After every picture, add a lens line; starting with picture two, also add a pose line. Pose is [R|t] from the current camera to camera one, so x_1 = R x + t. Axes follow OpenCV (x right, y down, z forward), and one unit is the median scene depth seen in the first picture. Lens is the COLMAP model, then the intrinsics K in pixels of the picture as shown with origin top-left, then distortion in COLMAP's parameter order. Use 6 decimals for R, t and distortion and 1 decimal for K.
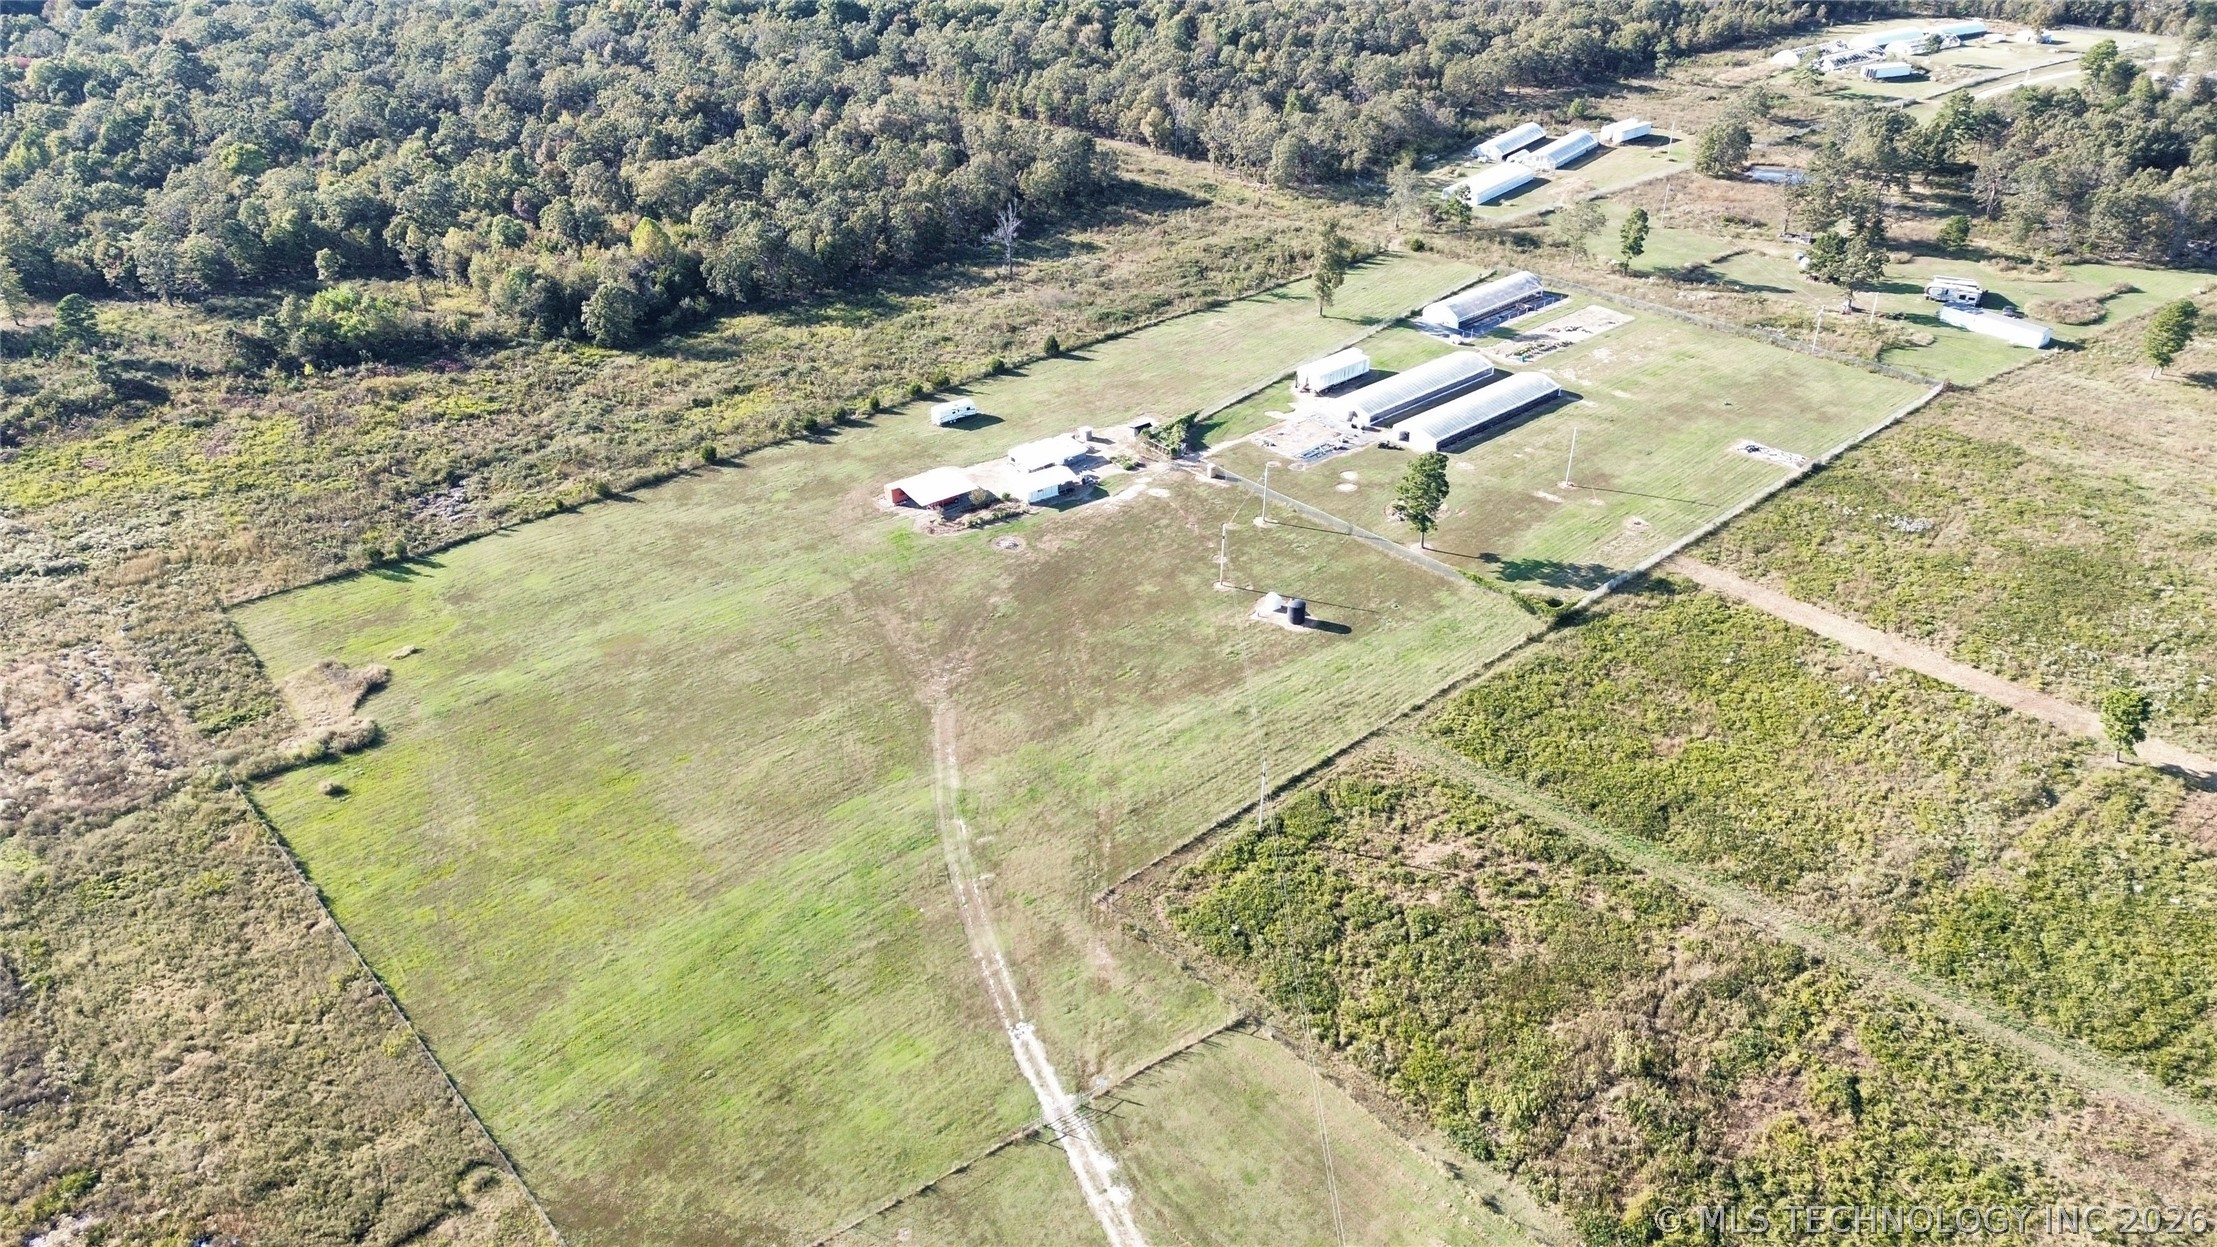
lens RADIAL K [[1551.1, 0, 1113.2], [0, 1551.1, 643.7], [0, 0, 1]] dist [0.088509, -0.095173]
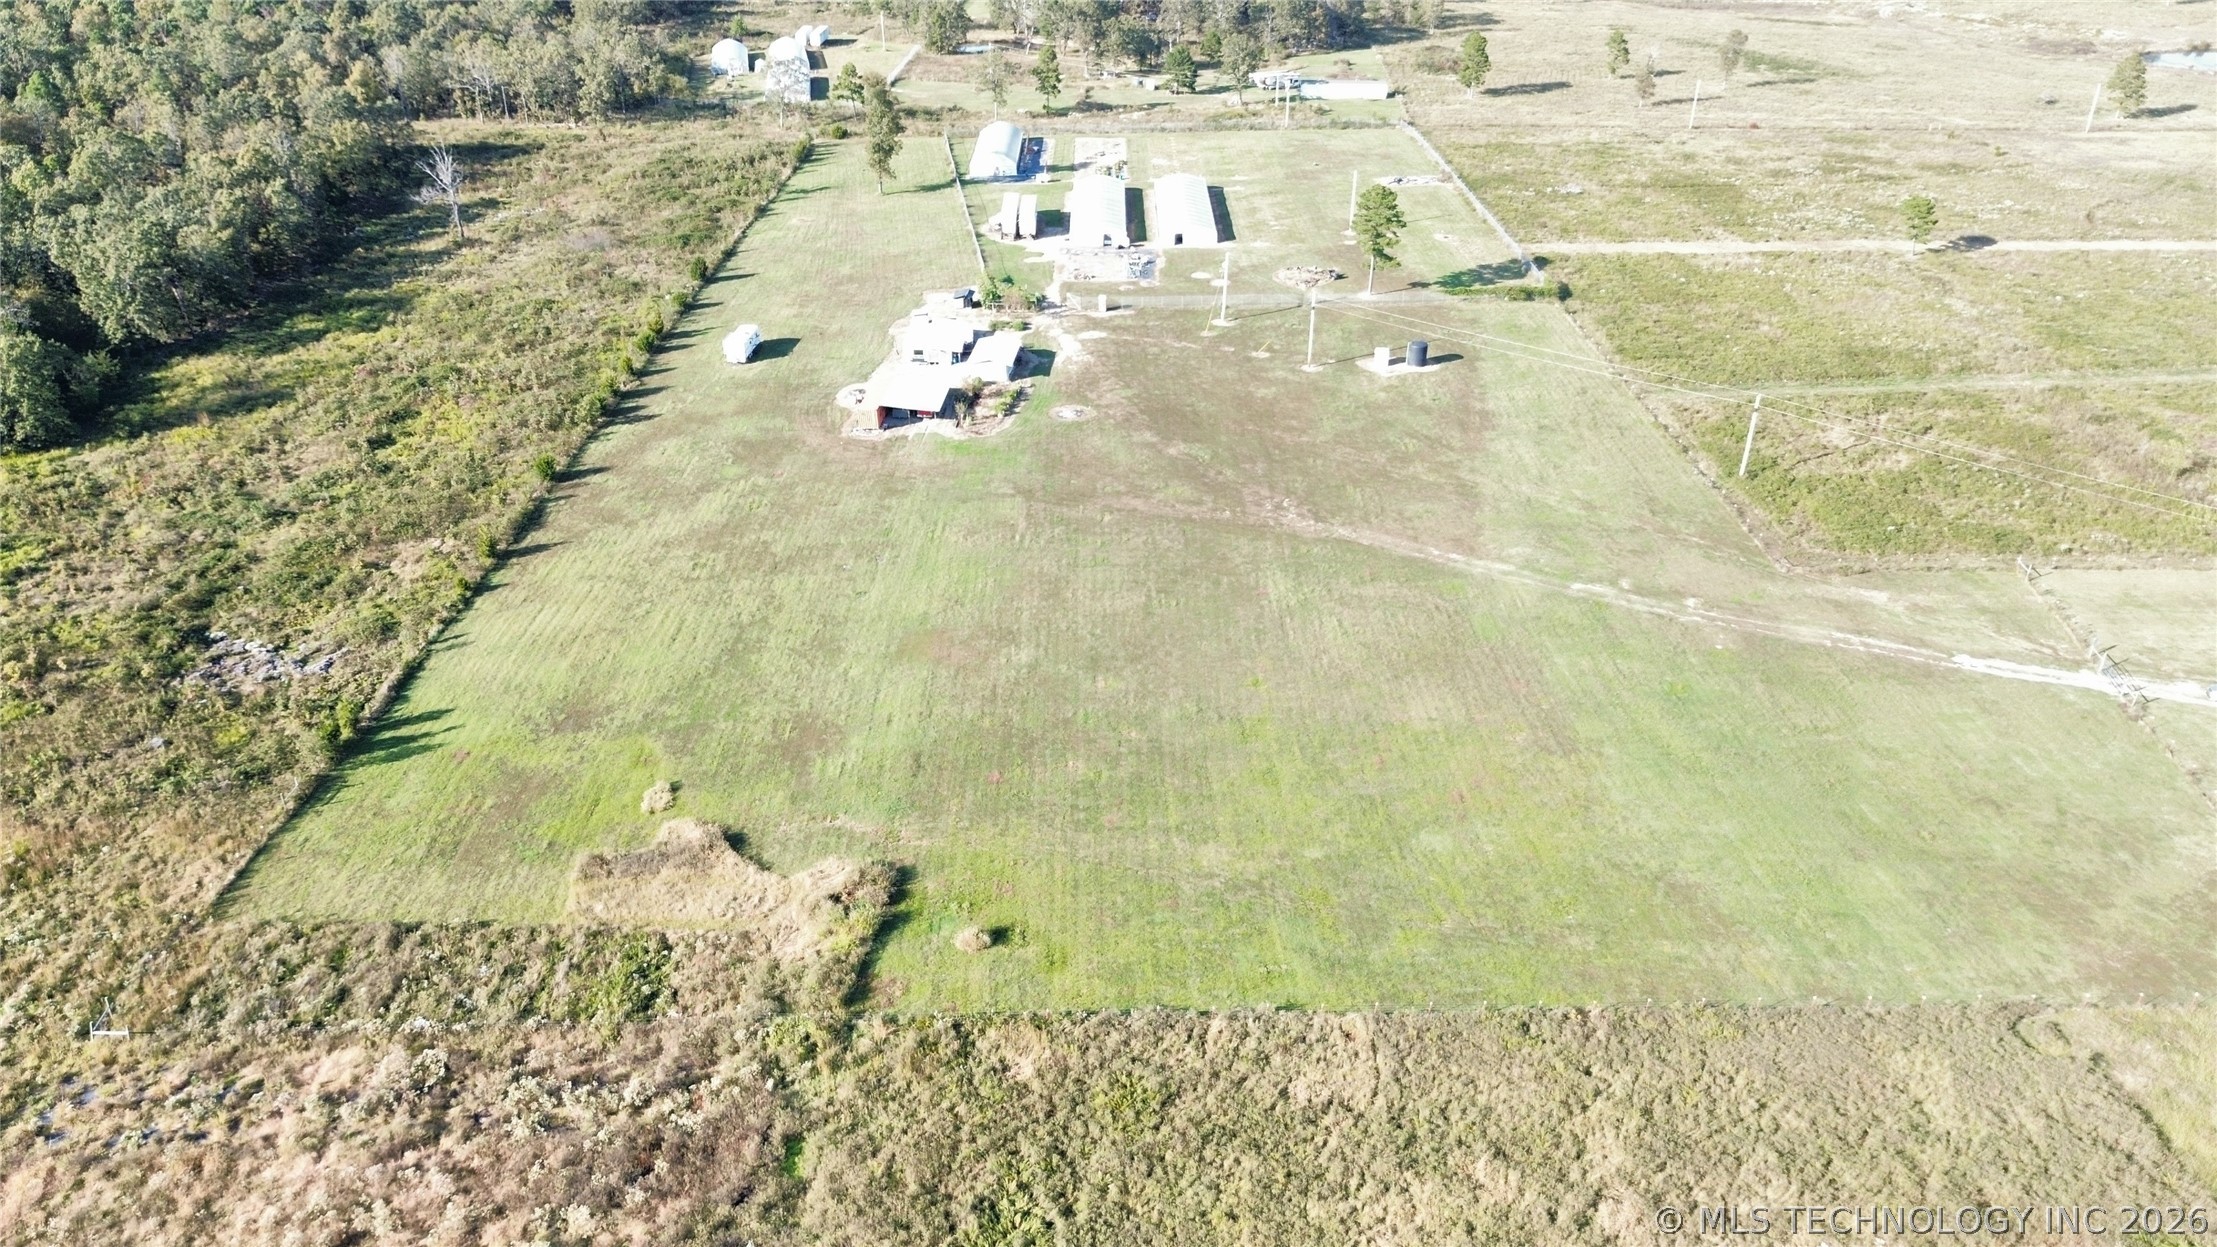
lens RADIAL K [[1557.1, 0, 1110.7], [0, 1557.1, 647.1], [0, 0, 1]] dist [0.073733, -0.083673]
pose [[0.649979, -0.372833, 0.662210, -0.603724], [0.398715, 0.909124, 0.120498, -0.041133], [-0.646956, 0.185712, 0.739566, 0.396355]]
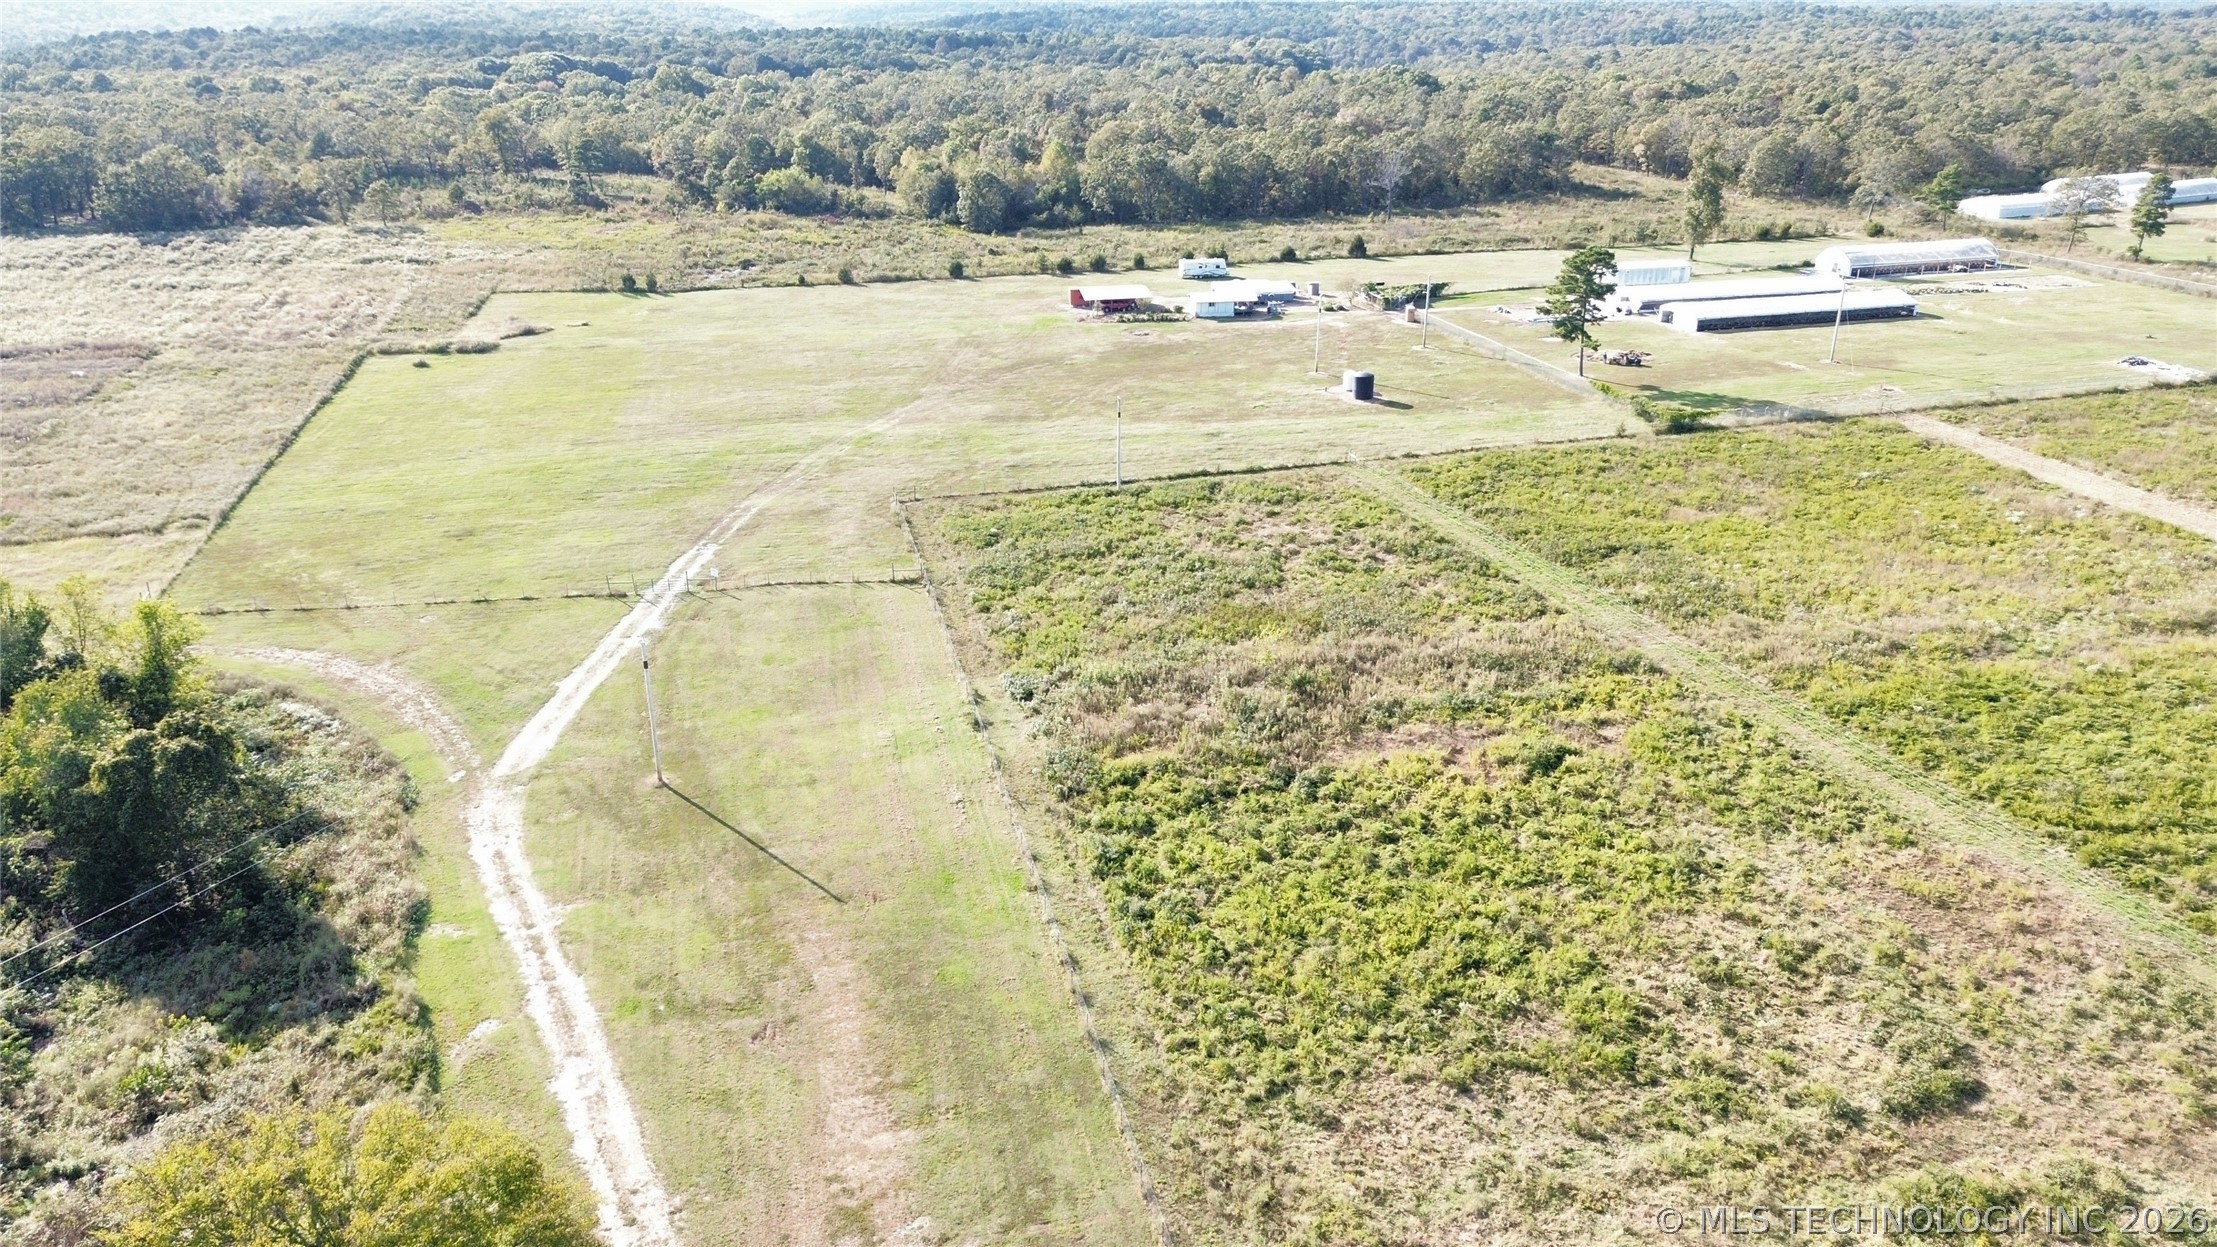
lens RADIAL K [[1557.1, 0, 1110.7], [0, 1557.1, 647.1], [0, 0, 1]] dist [0.073733, -0.083673]
pose [[0.882564, 0.180734, -0.434070, 0.345192], [-0.245274, 0.964582, -0.097073, 0.206385], [0.401151, 0.192139, 0.895634, 0.174308]]
